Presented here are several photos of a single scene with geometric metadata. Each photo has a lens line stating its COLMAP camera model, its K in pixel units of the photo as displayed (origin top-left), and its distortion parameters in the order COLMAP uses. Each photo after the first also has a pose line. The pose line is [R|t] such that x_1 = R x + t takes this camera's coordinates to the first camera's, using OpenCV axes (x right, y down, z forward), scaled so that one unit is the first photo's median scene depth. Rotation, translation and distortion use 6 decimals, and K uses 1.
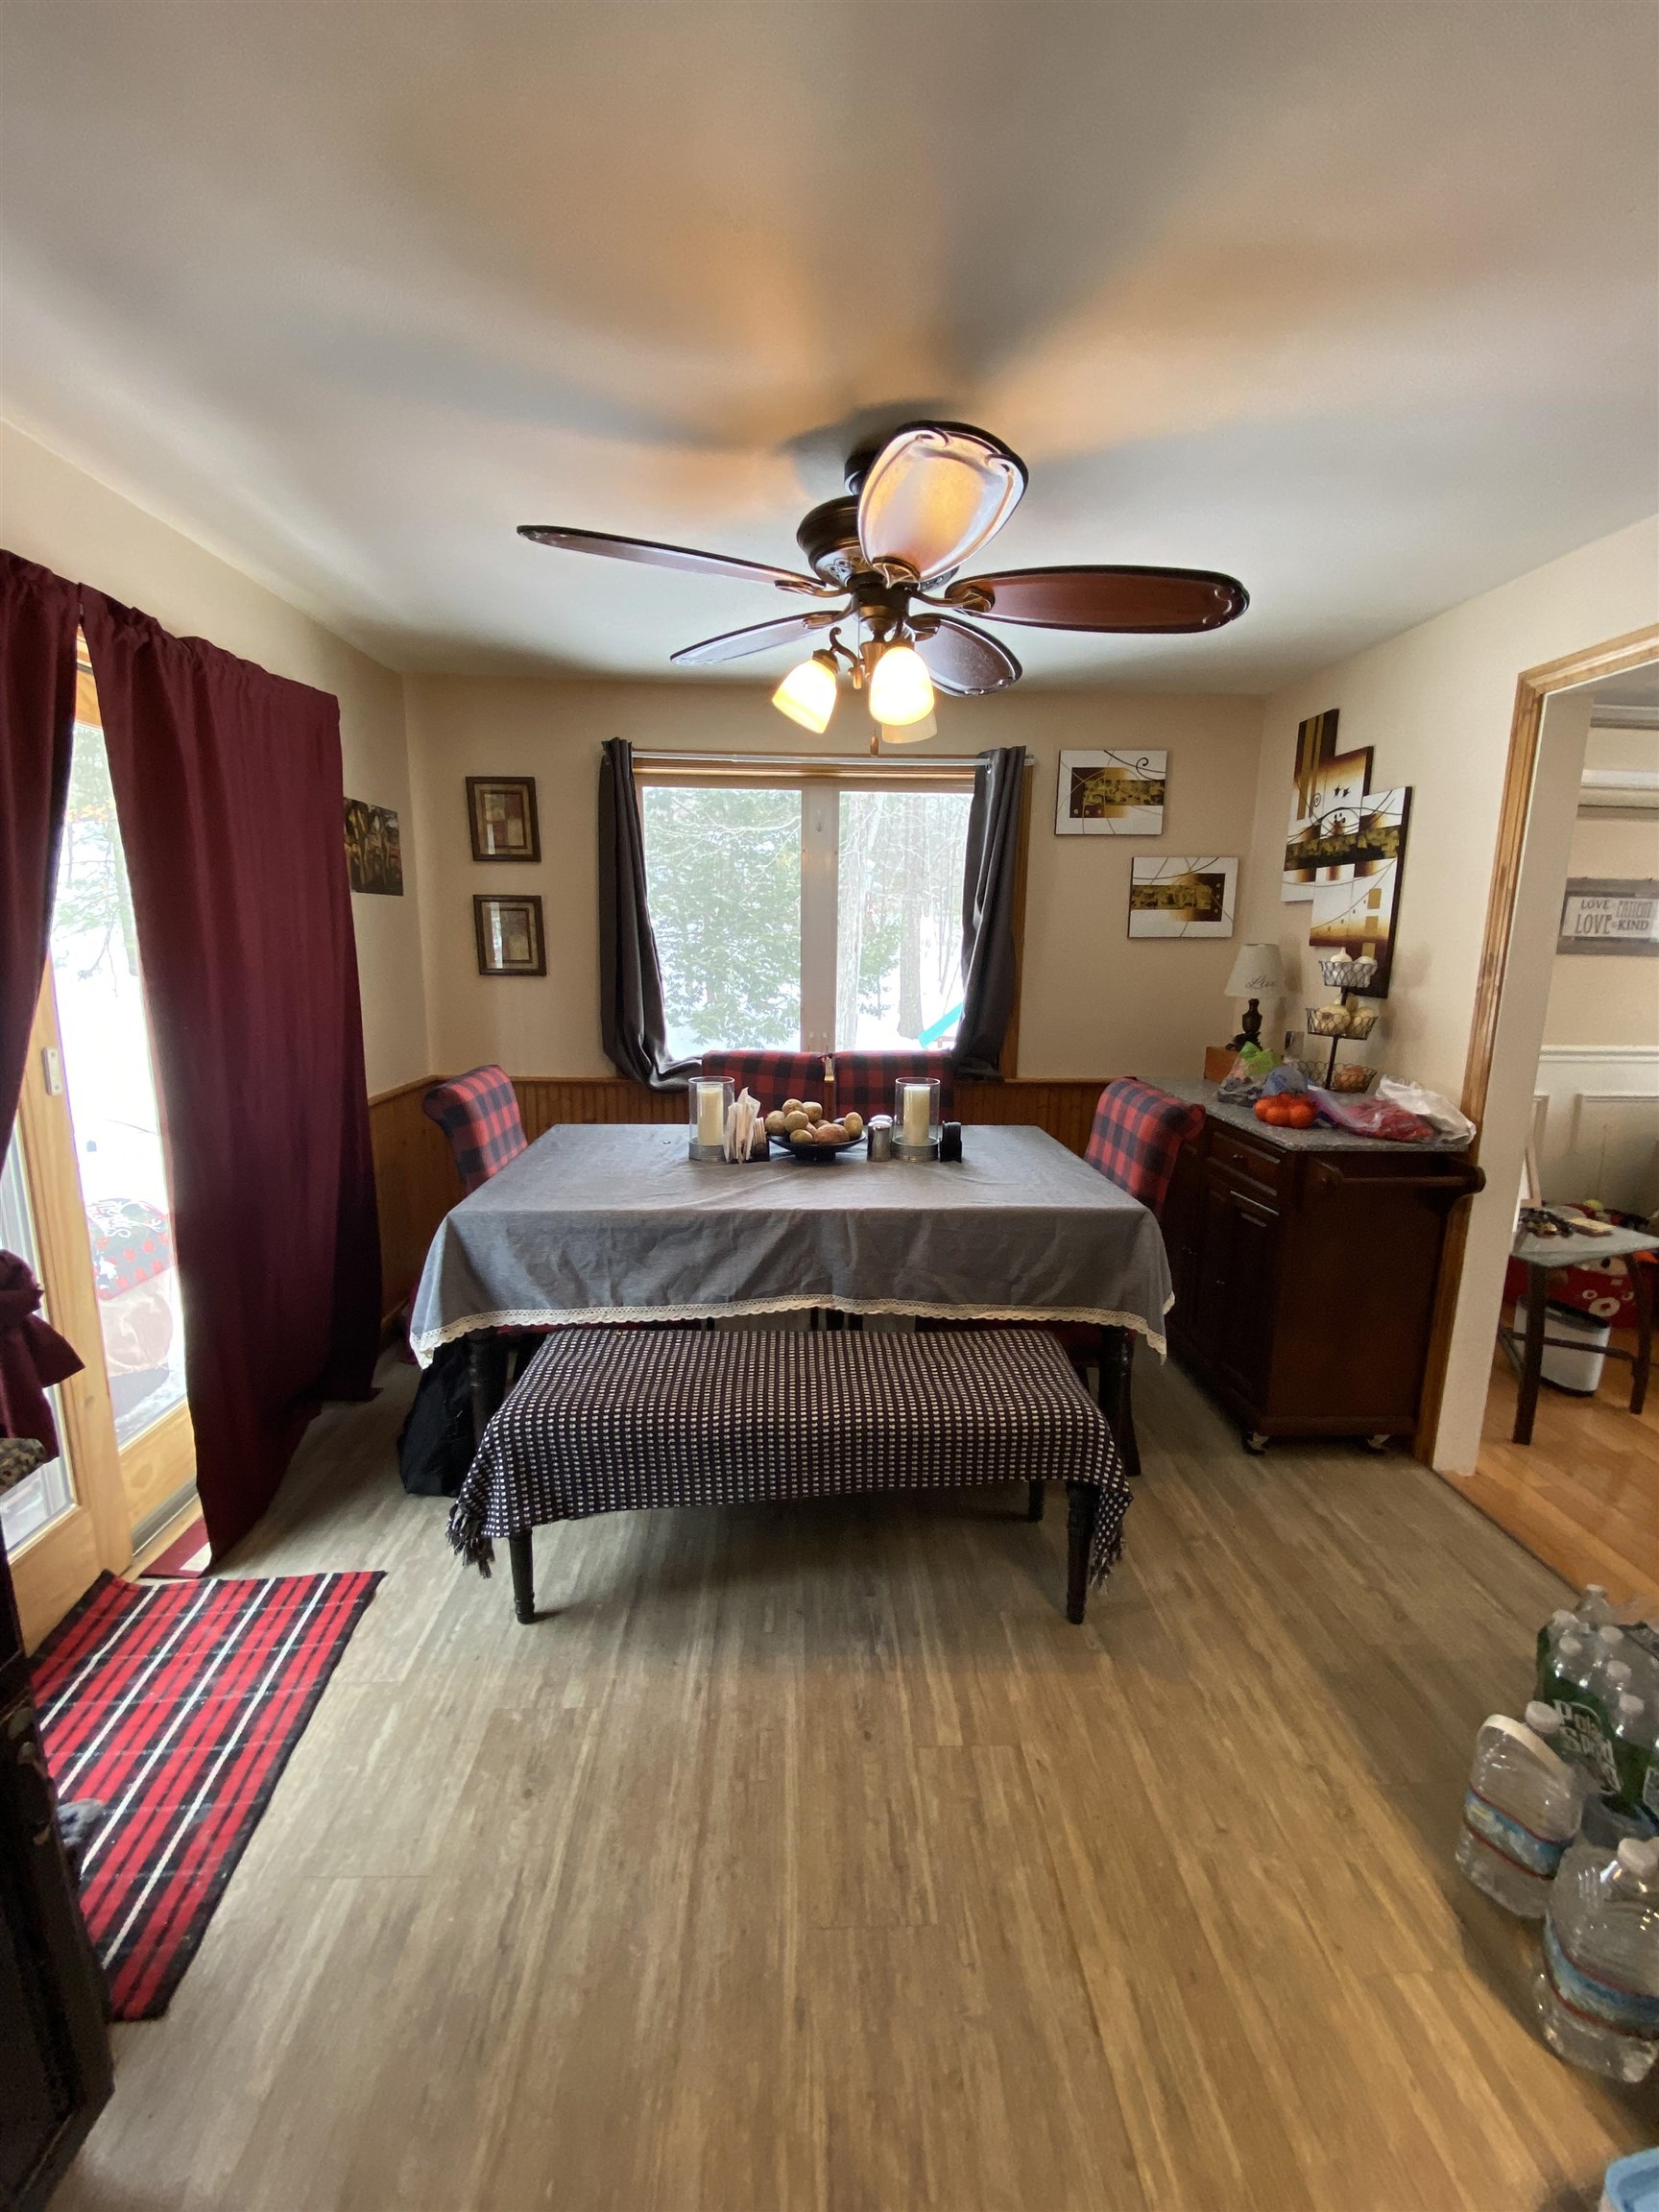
lens RADIAL K [[916.3, 0, 829.7], [0, 916.3, 1112.0], [0, 0, 1]] dist [-0.003529, -0.000468]
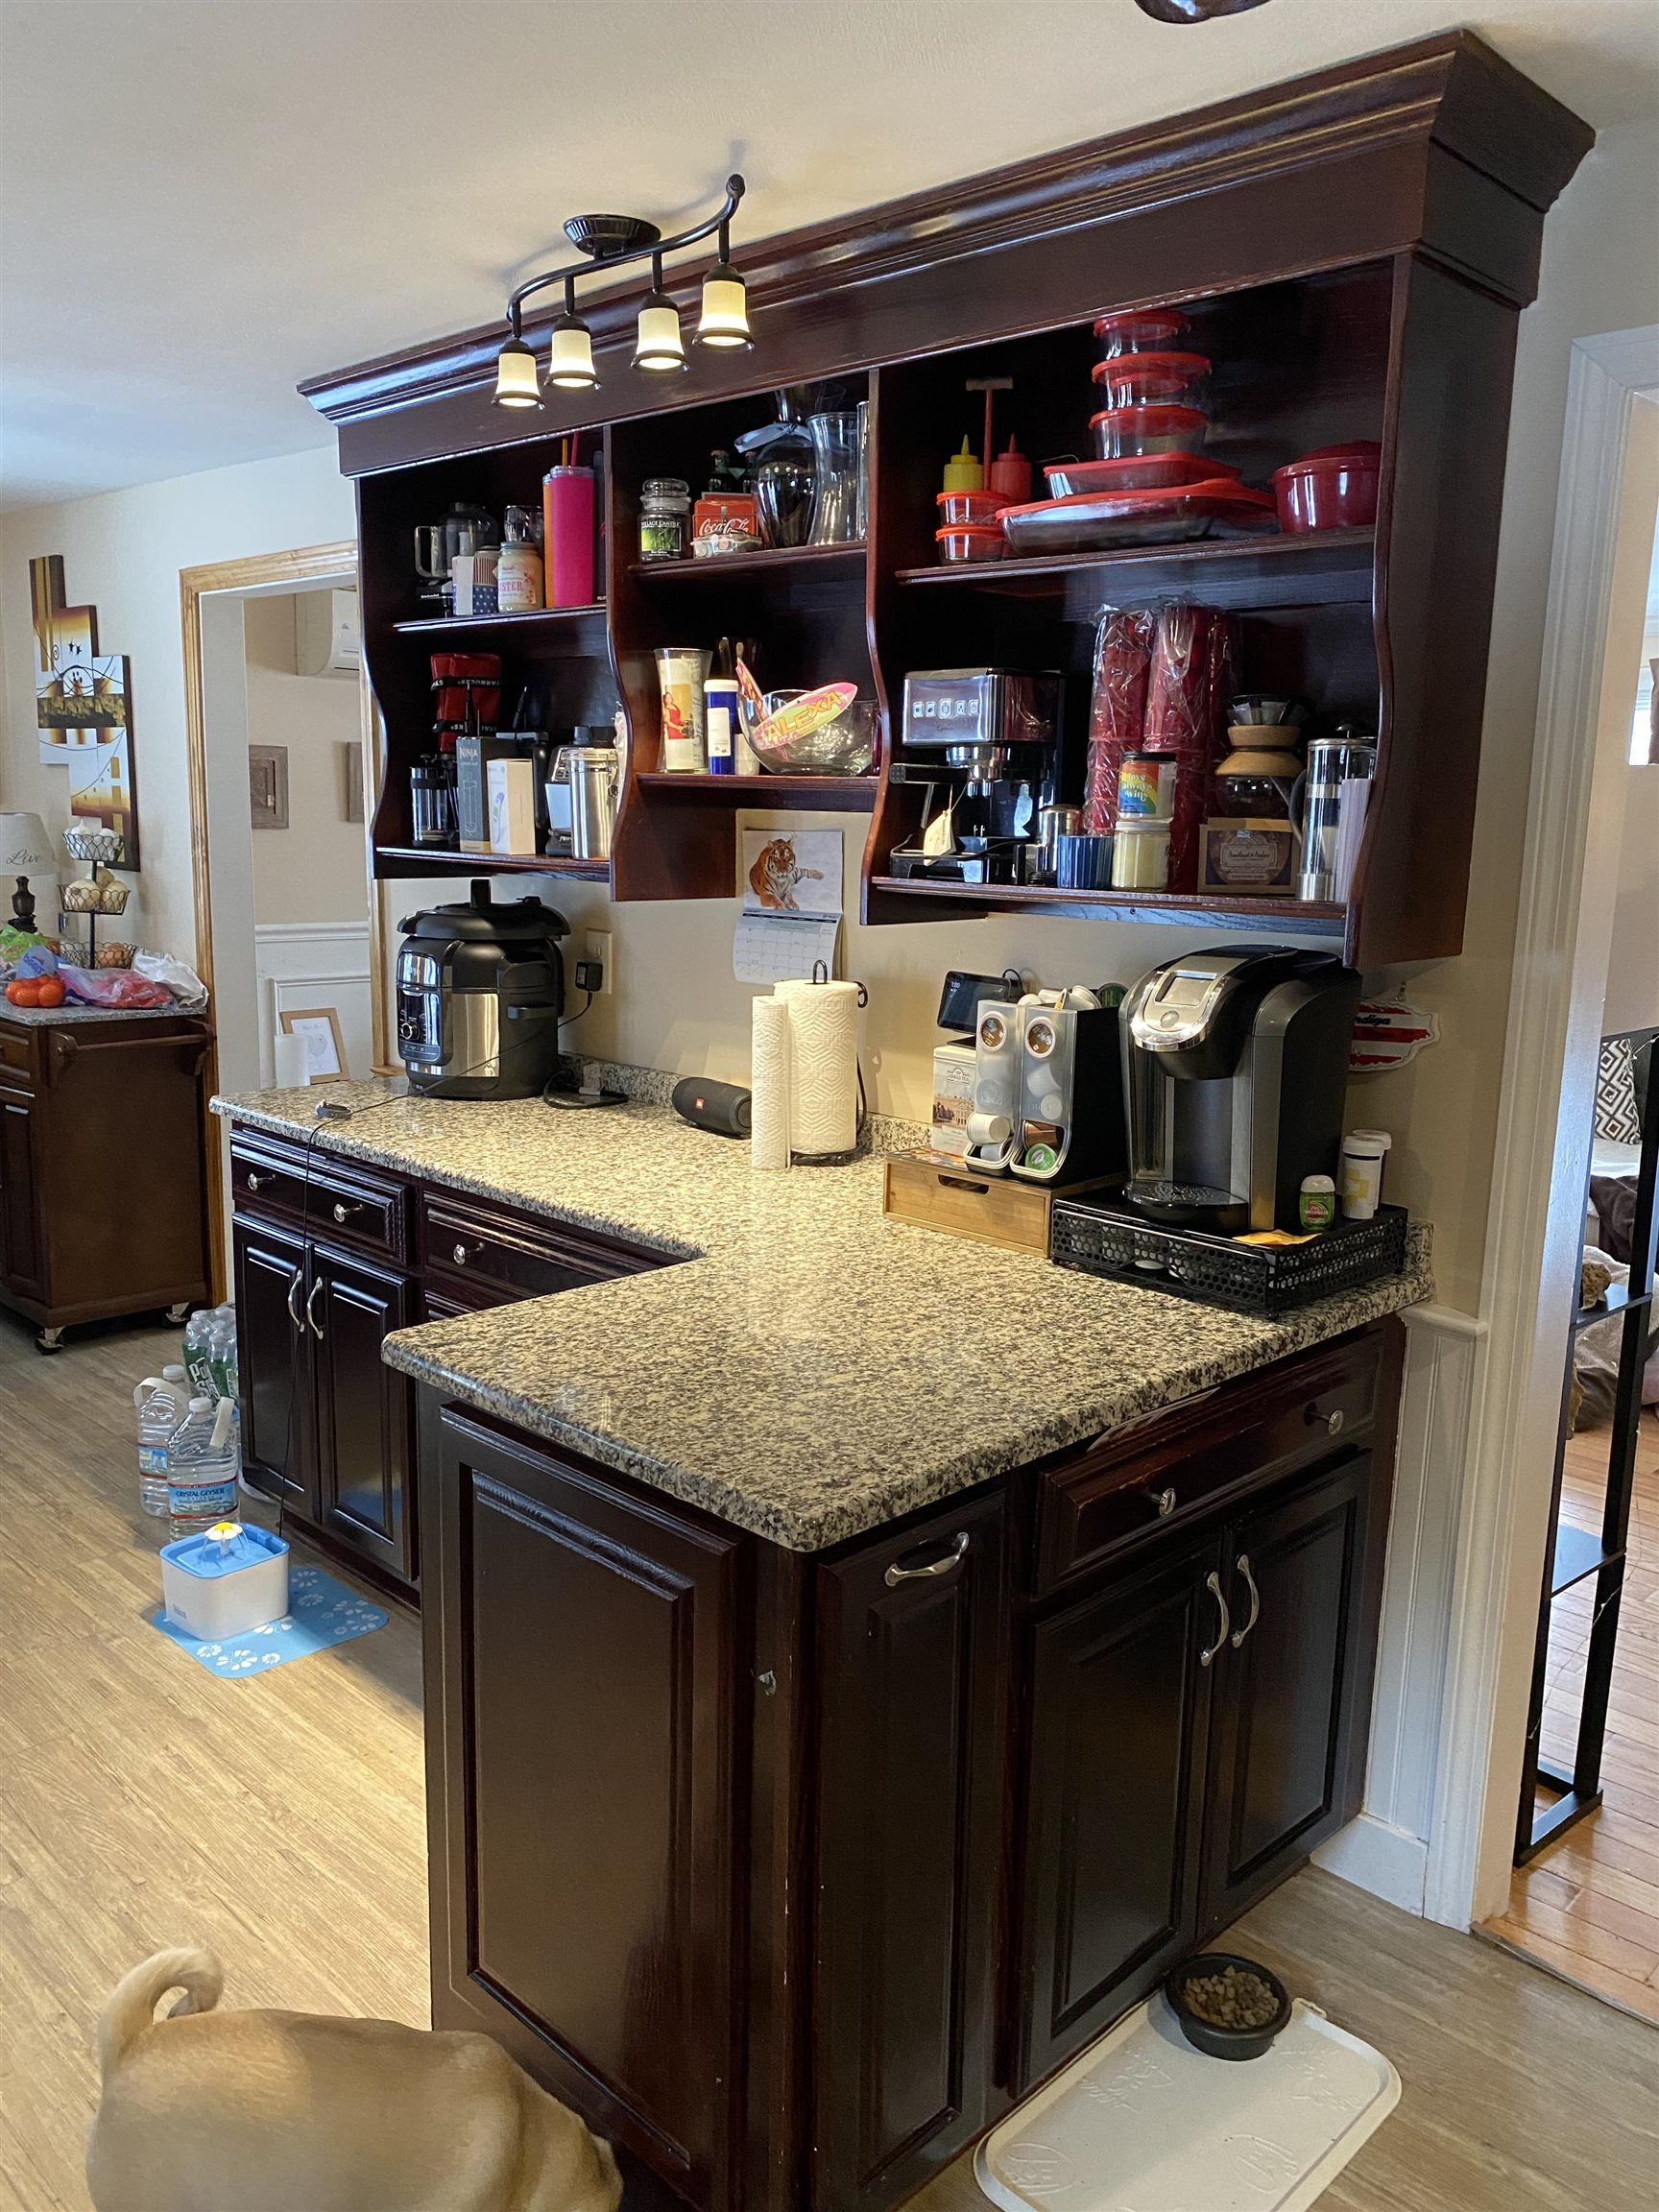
lens RADIAL K [[1686.1, 0, 832.1], [0, 1686.1, 1112.8], [0, 0, 1]] dist [0.009015, 0.000093]
pose [[0.723865, -0.115746, 0.680164, -0.108407], [0.111490, 0.992495, 0.050243, 0.124007], [-0.680874, 0.039463, 0.731336, -0.817914]]
